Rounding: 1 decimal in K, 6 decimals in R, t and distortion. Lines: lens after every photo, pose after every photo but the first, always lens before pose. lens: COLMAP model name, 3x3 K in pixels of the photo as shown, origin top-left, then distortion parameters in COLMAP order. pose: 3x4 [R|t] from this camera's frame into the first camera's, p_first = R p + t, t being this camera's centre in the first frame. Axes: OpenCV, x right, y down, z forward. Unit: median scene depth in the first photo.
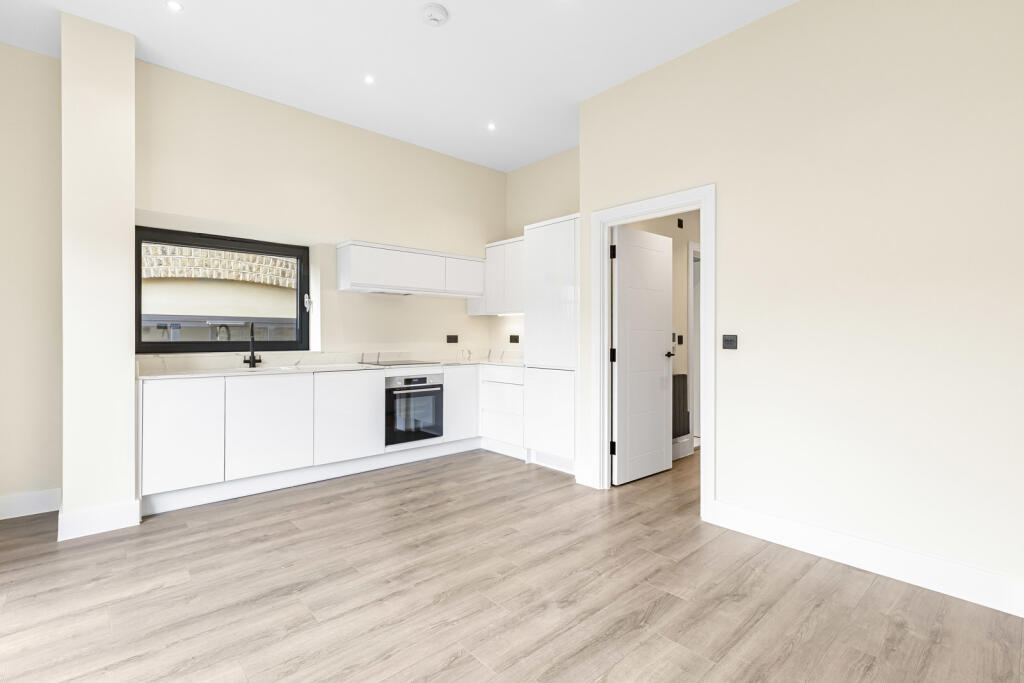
lens RADIAL K [[457.0, 0, 511.9], [0, 457.0, 337.9], [0, 0, 1]] dist [0.000100, 0.001136]
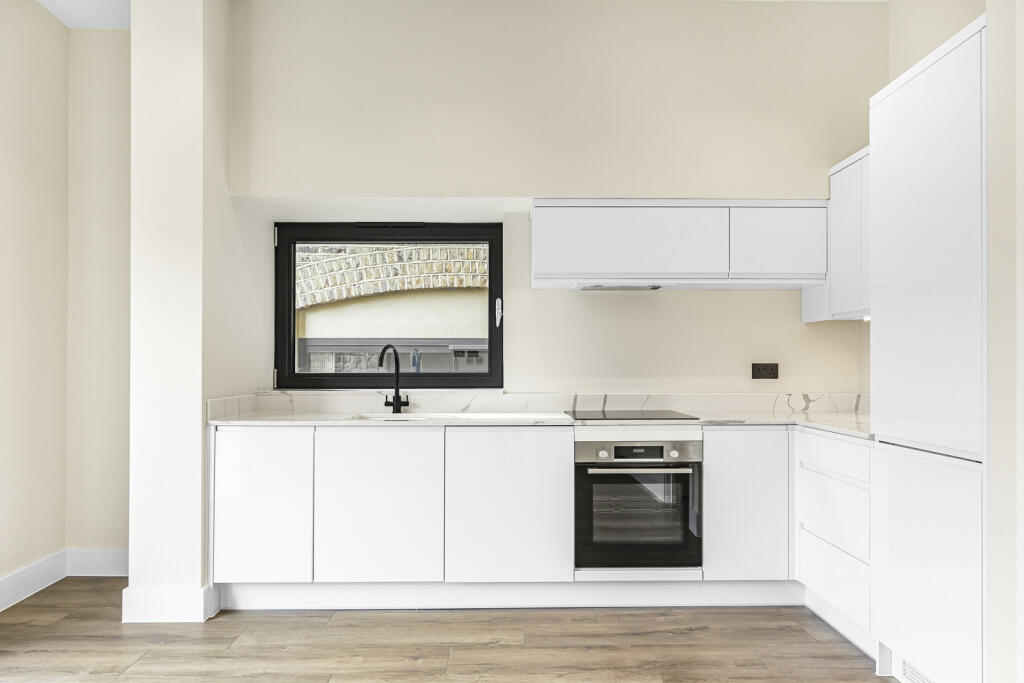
lens RADIAL K [[677.4, 0, 513.7], [0, 677.4, 365.9], [0, 0, 1]] dist [-0.001279, -0.001059]
pose [[0.760826, -0.000734, -0.648956, 0.181269], [-0.001008, 0.999997, -0.002312, -0.001531], [0.648955, 0.002413, 0.760823, 0.329346]]
